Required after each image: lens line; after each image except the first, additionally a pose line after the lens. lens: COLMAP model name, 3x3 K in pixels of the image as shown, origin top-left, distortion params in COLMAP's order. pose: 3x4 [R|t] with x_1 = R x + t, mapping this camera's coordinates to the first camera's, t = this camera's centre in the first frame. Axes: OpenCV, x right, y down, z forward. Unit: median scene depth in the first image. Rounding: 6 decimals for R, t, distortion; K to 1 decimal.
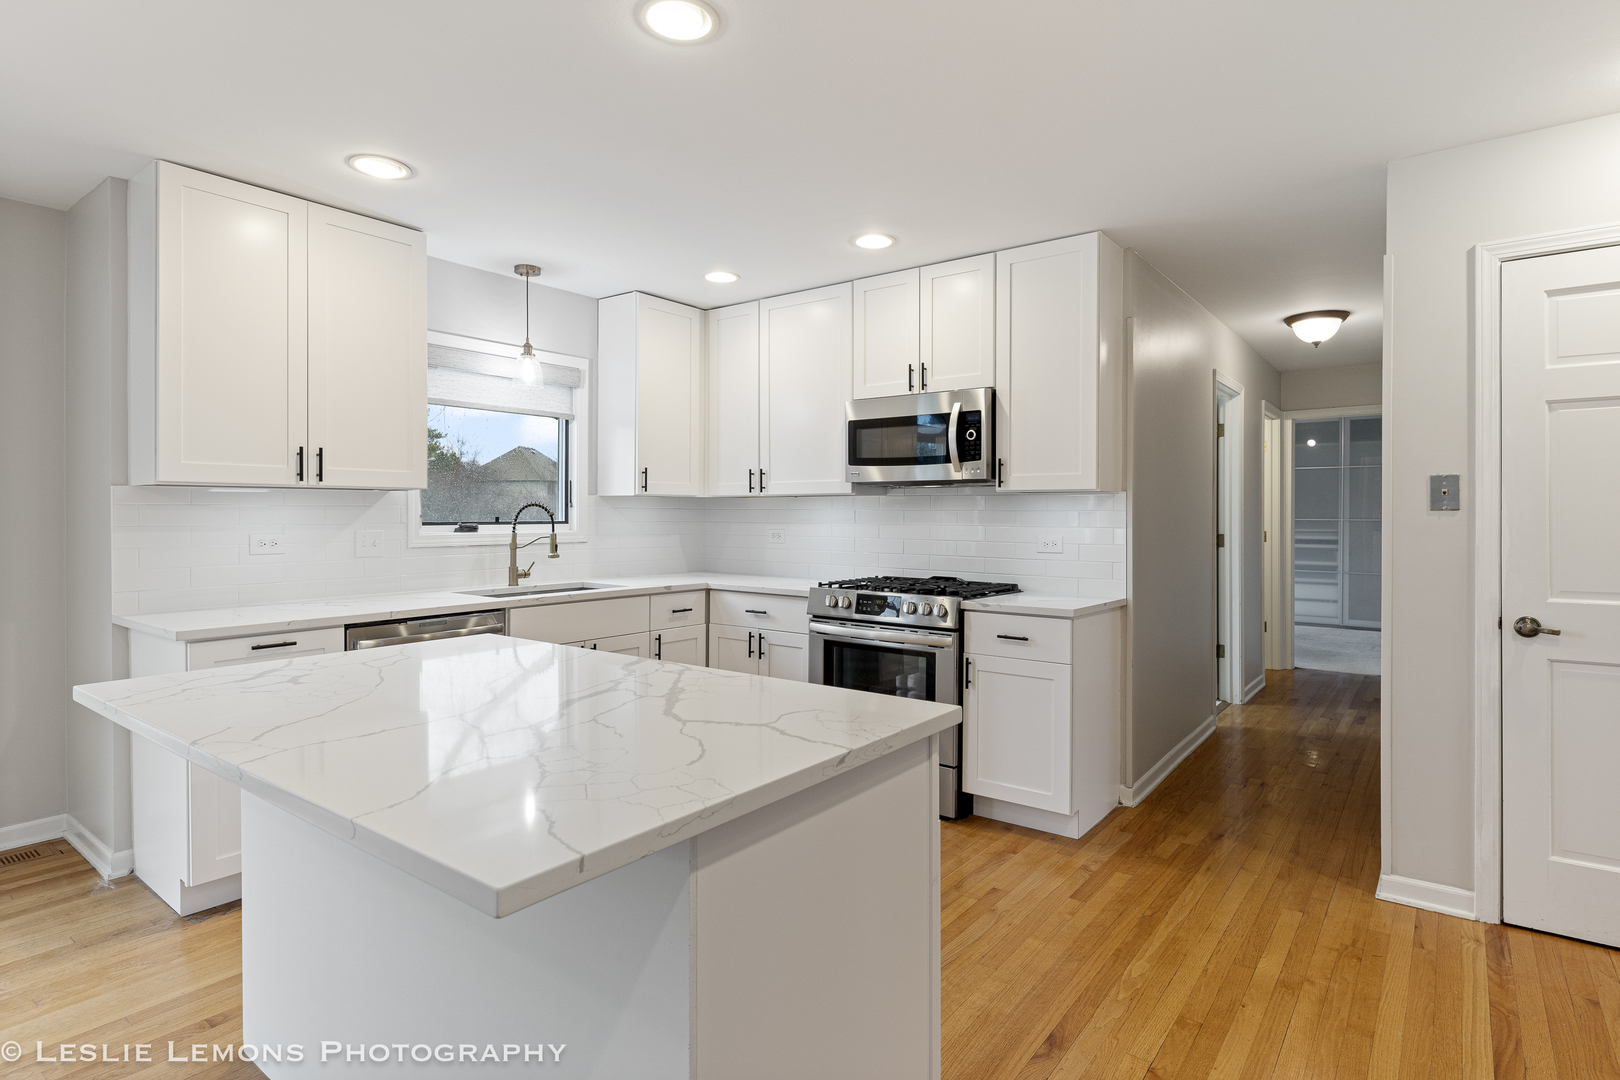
lens RADIAL K [[833.6, 0, 814.0], [0, 833.6, 517.4], [0, 0, 1]] dist [0.005205, 0.000870]
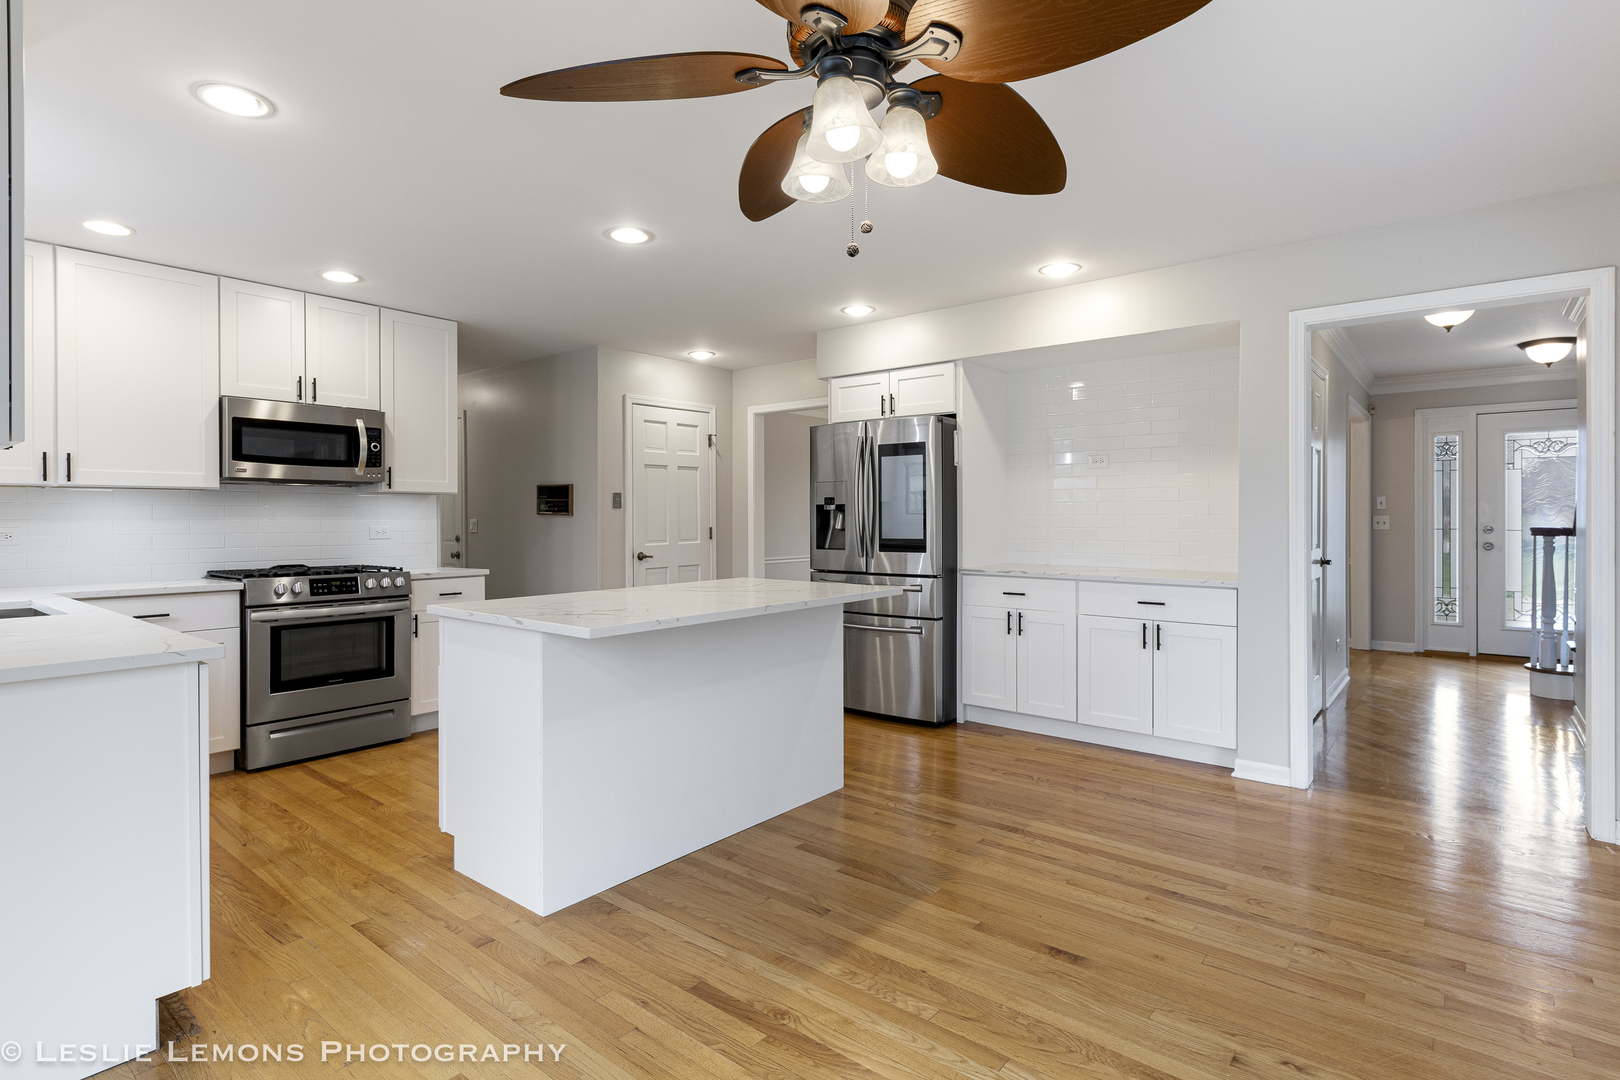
lens RADIAL K [[810.0, 0, 812.4], [0, 810.0, 521.6], [0, 0, 1]] dist [0.004670, 0.000302]
pose [[0.035520, -0.005806, 0.999352, -0.957967], [0.009309, 0.999942, 0.005479, 0.014072], [-0.999326, 0.009108, 0.035572, 0.267801]]
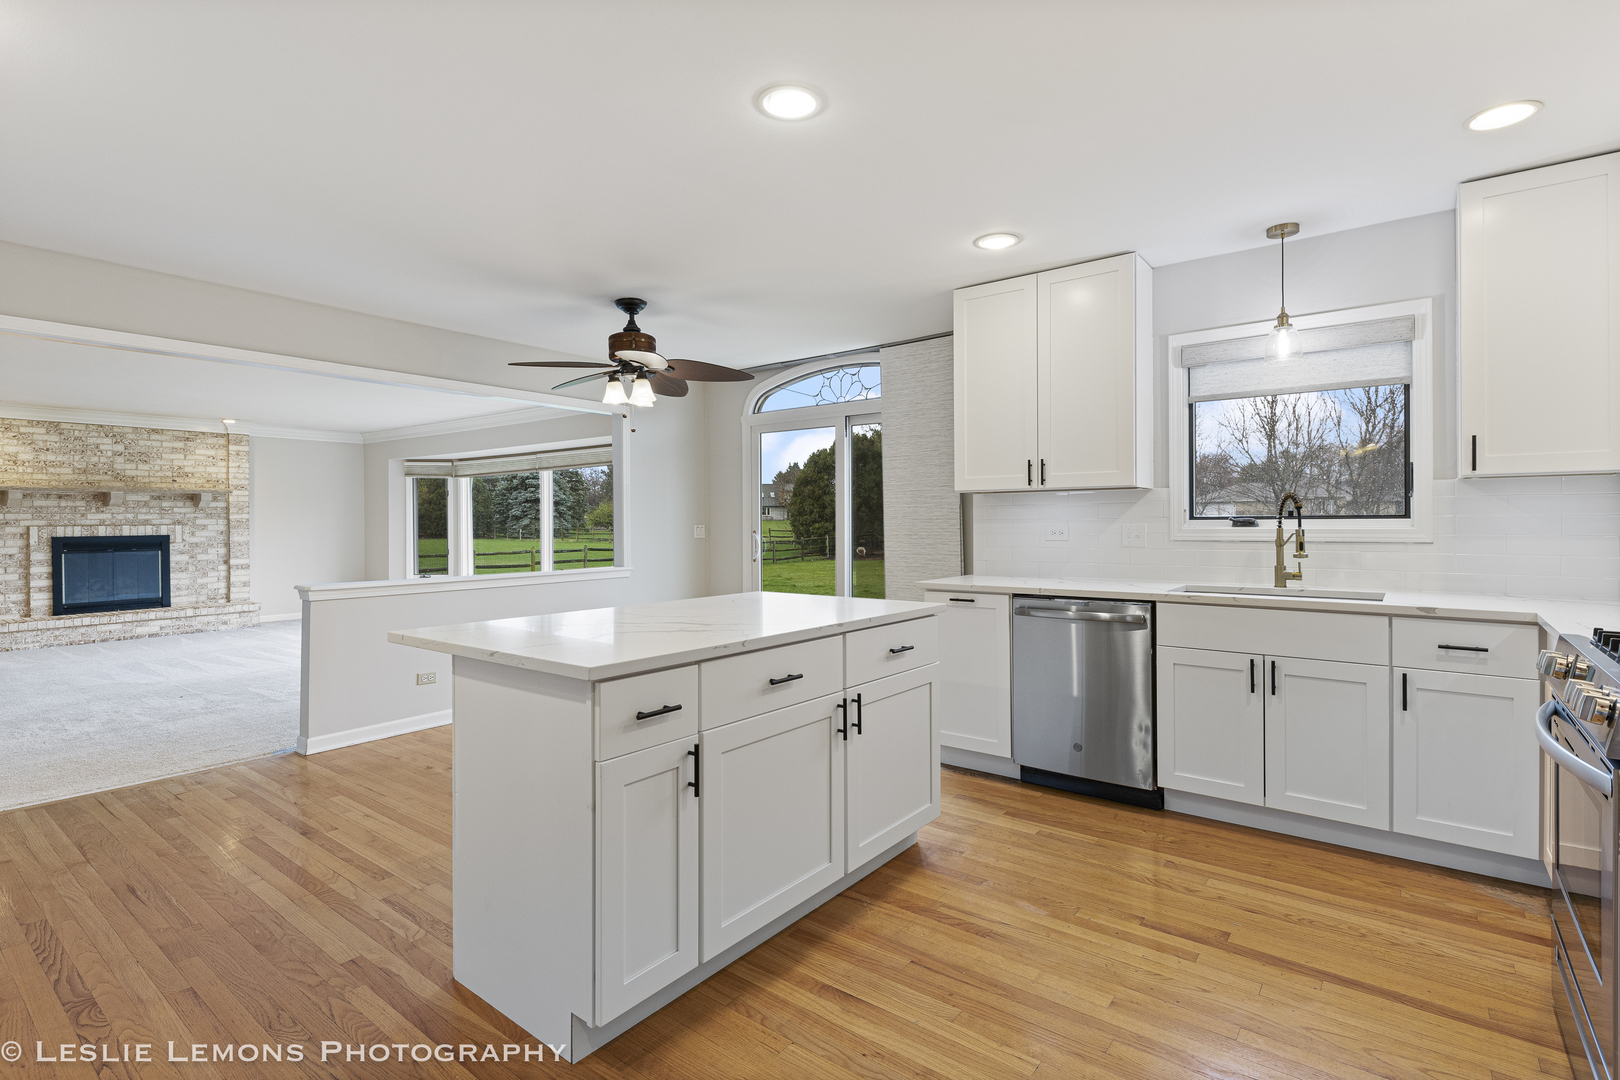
lens RADIAL K [[770.1, 0, 814.5], [0, 770.1, 520.7], [0, 0, 1]] dist [0.004116, -0.000019]
pose [[-0.008338, -0.002204, -0.999963, 0.482961], [0.001835, 0.999996, -0.002219, 0.011528], [0.999964, -0.001853, -0.008334, 0.518290]]
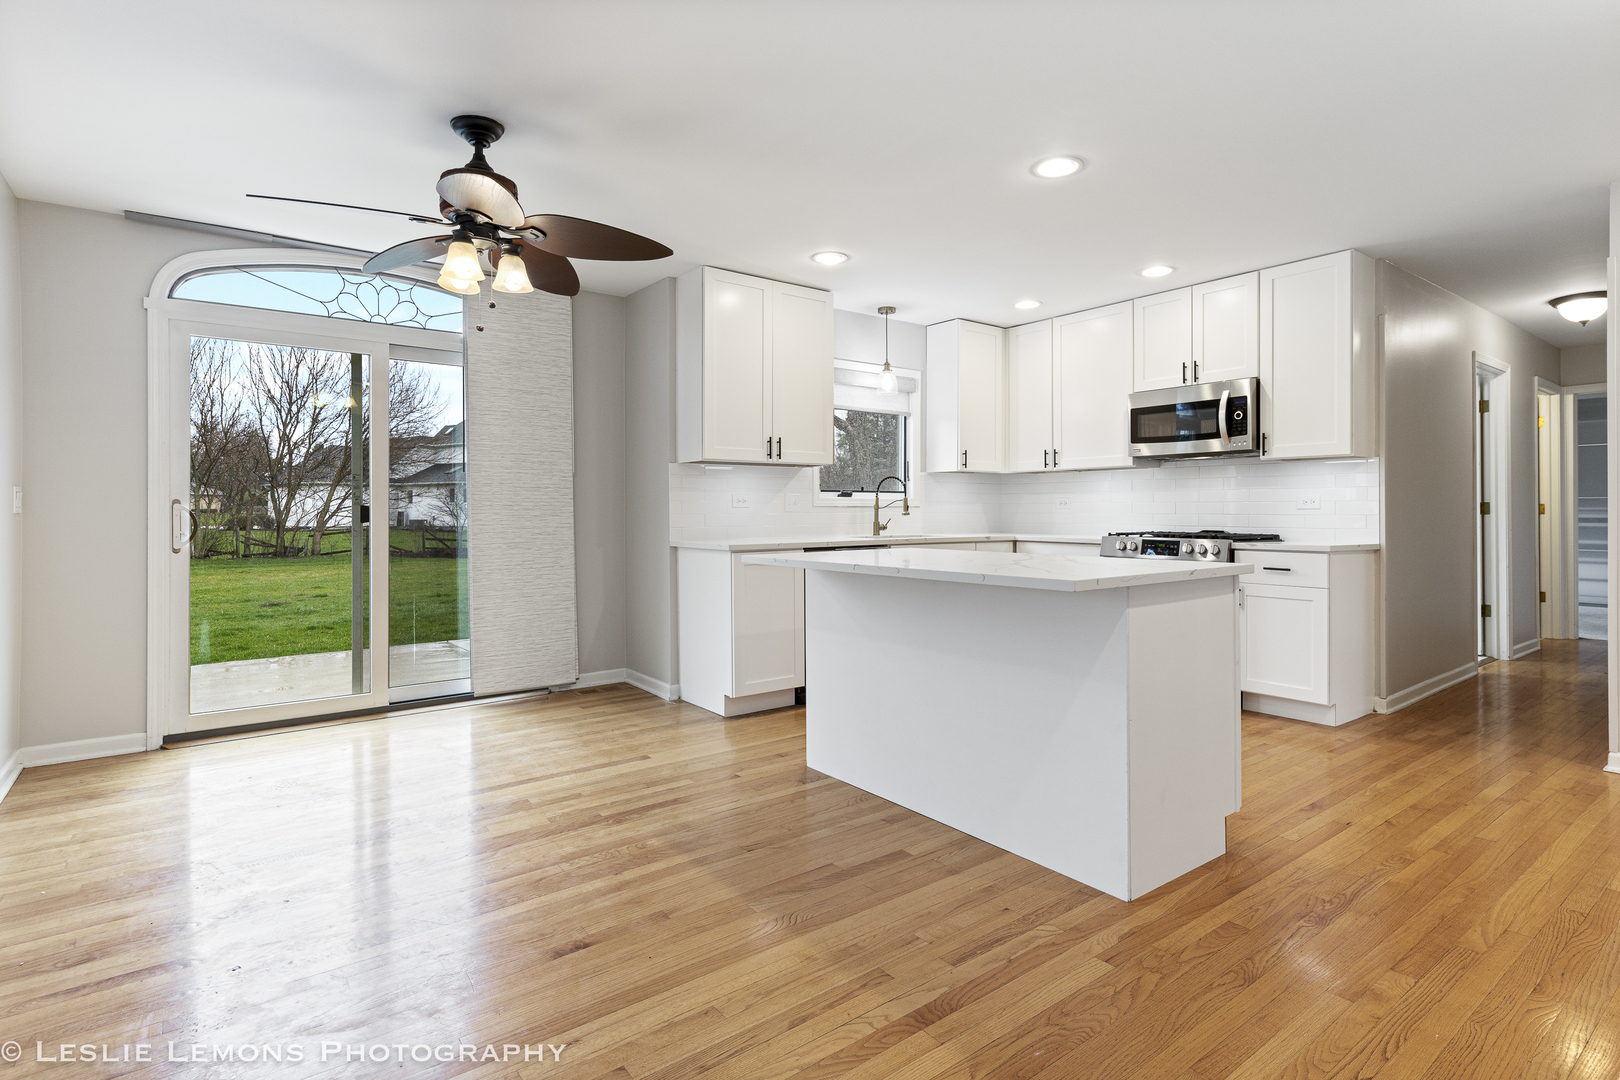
lens RADIAL K [[799.7, 0, 815.1], [0, 799.7, 511.8], [0, 0, 1]] dist [0.002936, -0.001226]
pose [[0.962926, -0.003710, -0.269740, -0.098987], [0.002636, 0.999987, -0.004343, 0.049006], [0.269753, 0.003471, 0.962923, -0.331539]]
